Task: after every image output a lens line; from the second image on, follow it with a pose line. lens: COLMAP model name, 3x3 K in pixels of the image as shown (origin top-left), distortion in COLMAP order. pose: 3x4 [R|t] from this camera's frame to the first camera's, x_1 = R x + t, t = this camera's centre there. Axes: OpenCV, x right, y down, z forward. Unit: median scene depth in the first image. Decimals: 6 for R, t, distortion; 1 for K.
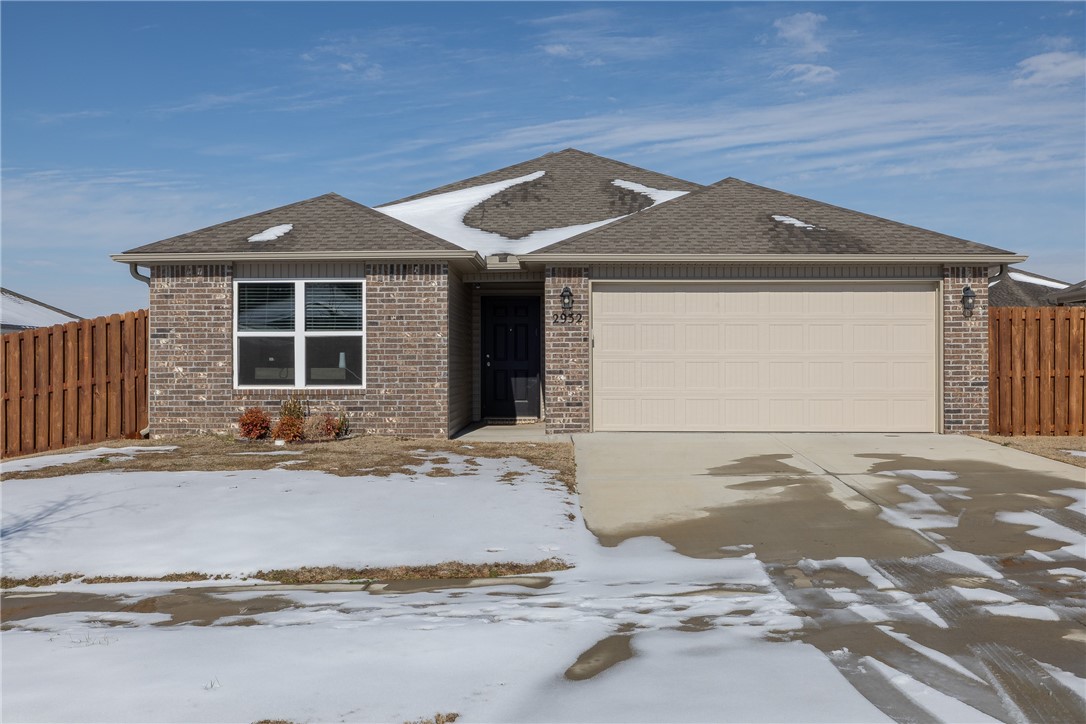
lens RADIAL K [[1148.0, 0, 544.7], [0, 1148.0, 358.5], [0, 0, 1]] dist [0.015442, 0.000000]
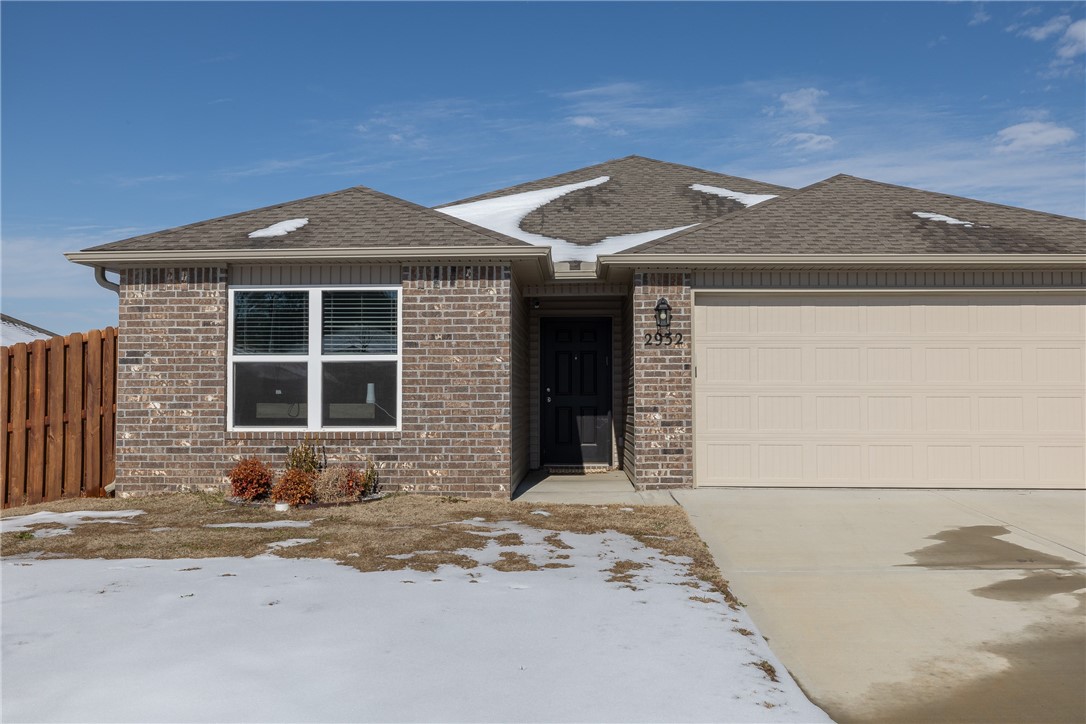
lens RADIAL K [[1005.2, 0, 542.2], [0, 1005.2, 364.6], [0, 0, 1]] dist [0.001023, 0.000000]
pose [[0.999878, 0.000324, -0.015593, -0.052957], [-0.000831, 0.999471, -0.032514, 0.003999], [0.015574, 0.032523, 0.999350, 0.340347]]
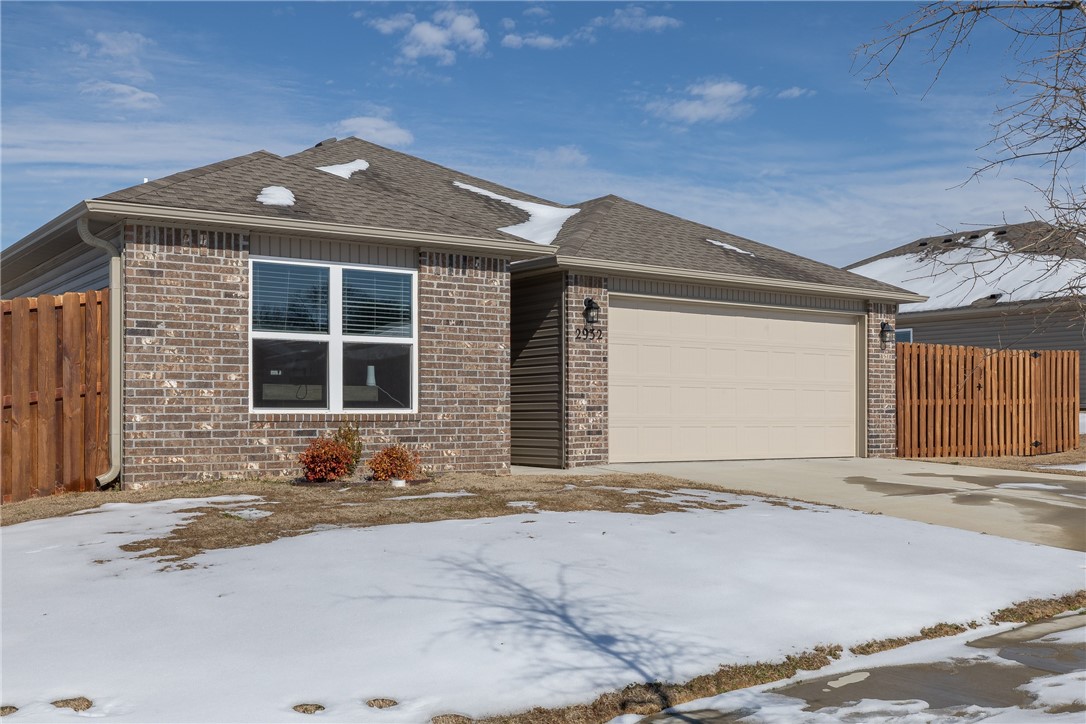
lens RADIAL K [[1148.0, 0, 601.8], [0, 1148.0, 392.7], [0, 0, 1]] dist [0.015442, 0.000000]
pose [[0.788356, 0.013960, 0.615061, -0.528978], [-0.008308, 0.999893, -0.012046, 0.020637], [-0.615163, 0.004387, 0.788387, 0.318884]]
